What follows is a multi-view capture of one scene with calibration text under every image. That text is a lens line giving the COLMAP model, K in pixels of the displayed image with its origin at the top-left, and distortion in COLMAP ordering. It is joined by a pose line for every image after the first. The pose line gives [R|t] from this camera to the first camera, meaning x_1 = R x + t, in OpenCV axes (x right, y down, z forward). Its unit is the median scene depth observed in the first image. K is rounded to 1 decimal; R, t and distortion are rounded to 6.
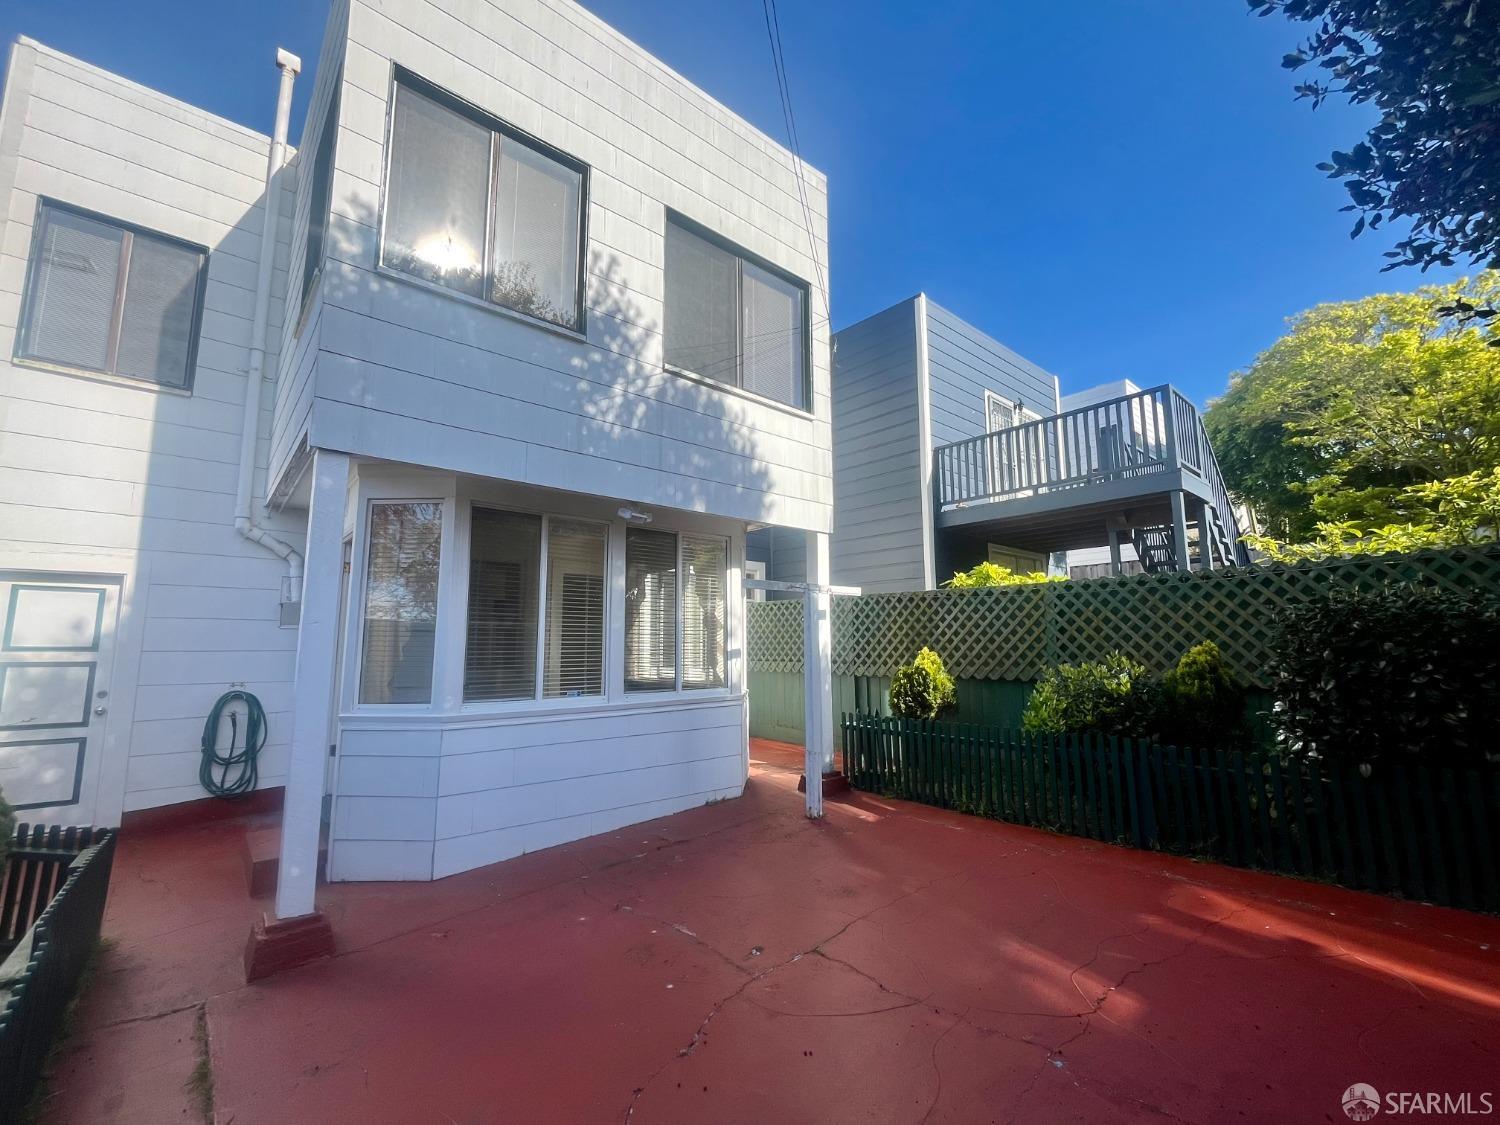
lens RADIAL K [[616.4, 0, 753.6], [0, 616.4, 565.7], [0, 0, 1]] dist [0.000204, -0.000021]
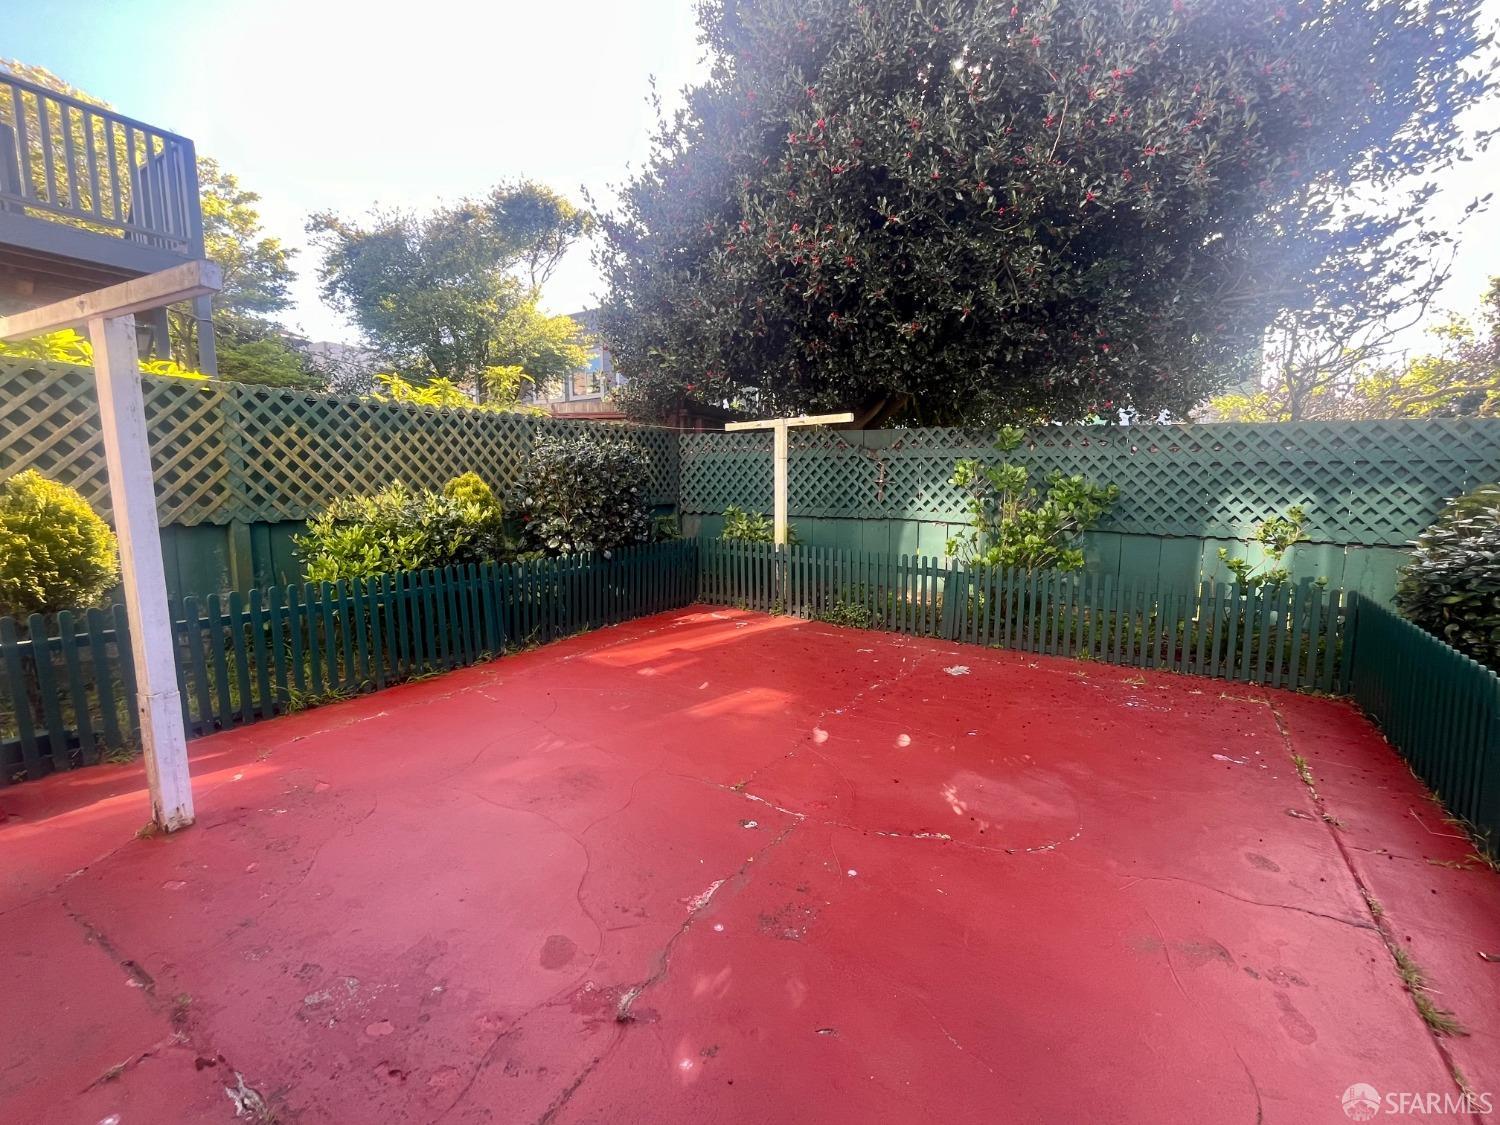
lens RADIAL K [[616.4, 0, 757.8], [0, 616.4, 558.3], [0, 0, 1]] dist [0.000204, -0.000021]
pose [[-0.266675, -0.105979, 0.957942, -0.410827], [-0.125335, 0.989309, 0.074558, 0.107380], [-0.955602, -0.100181, -0.277106, 0.670647]]
